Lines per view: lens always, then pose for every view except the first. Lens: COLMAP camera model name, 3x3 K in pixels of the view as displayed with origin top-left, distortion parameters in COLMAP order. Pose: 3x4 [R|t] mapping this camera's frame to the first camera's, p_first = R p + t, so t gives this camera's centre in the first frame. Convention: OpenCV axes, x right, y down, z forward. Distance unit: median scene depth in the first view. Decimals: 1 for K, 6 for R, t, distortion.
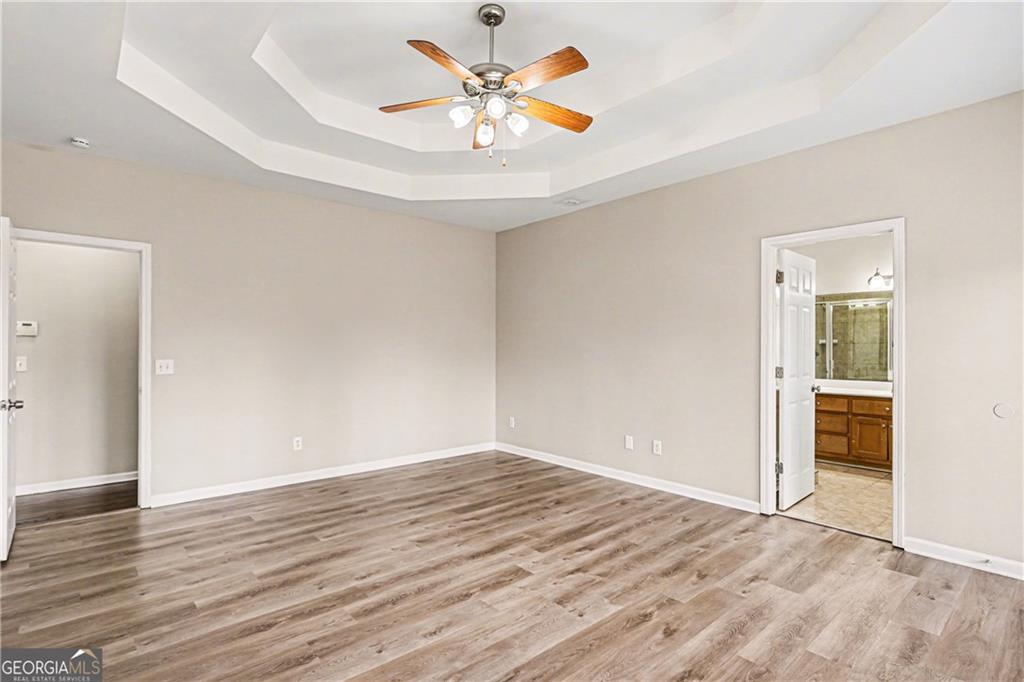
lens RADIAL K [[503.7, 0, 512.8], [0, 503.7, 345.4], [0, 0, 1]] dist [-0.001175, -0.000237]
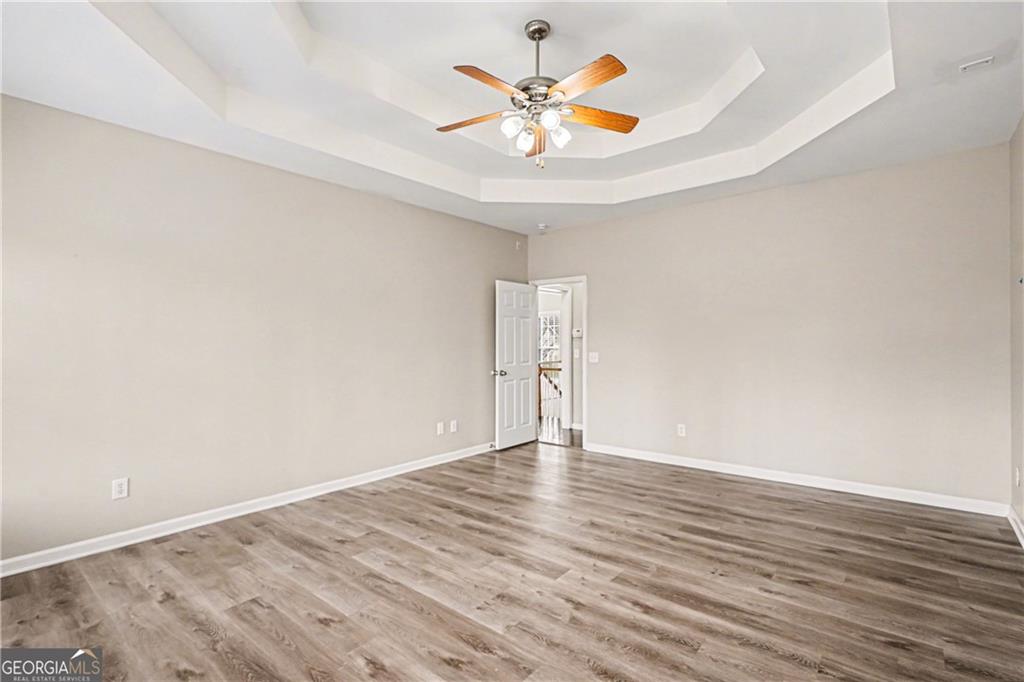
lens RADIAL K [[481.2, 0, 512.0], [0, 481.2, 341.0], [0, 0, 1]] dist [-0.000530, 0.000195]
pose [[0.155636, -0.007236, -0.987788, 0.725289], [0.008824, 0.999943, -0.005935, 0.001452], [0.987775, -0.007792, 0.155691, 0.599874]]
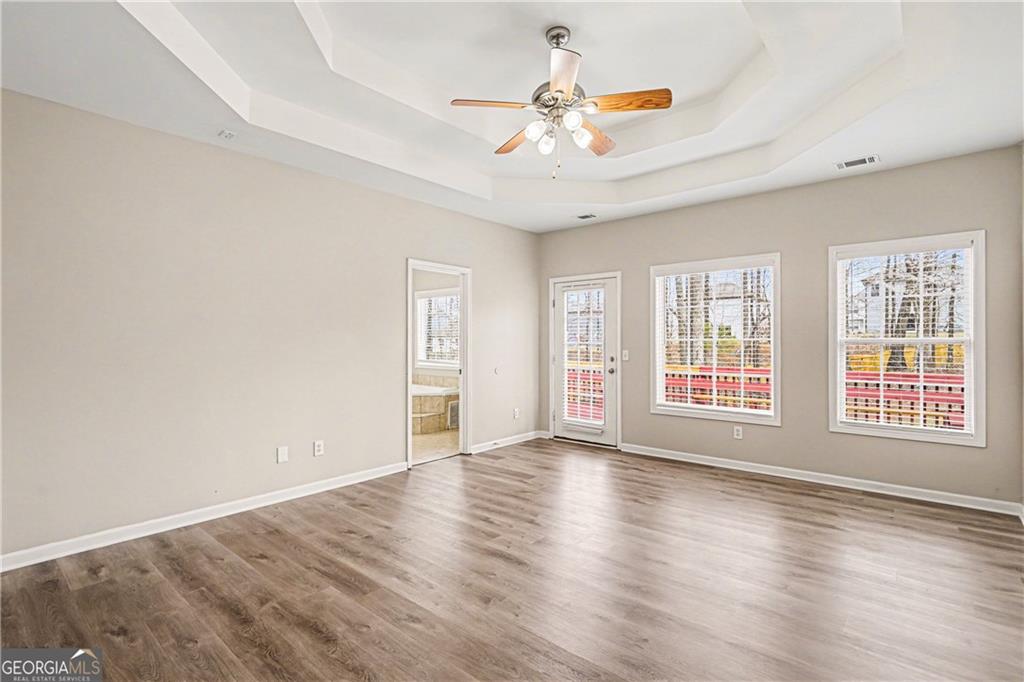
lens RADIAL K [[481.2, 0, 512.0], [0, 481.2, 341.0], [0, 0, 1]] dist [-0.000530, 0.000195]
pose [[-0.140472, -0.006565, 0.990063, -0.807044], [-0.001024, 0.999978, 0.006486, -0.004645], [-0.990084, -0.000102, -0.140476, 0.951131]]
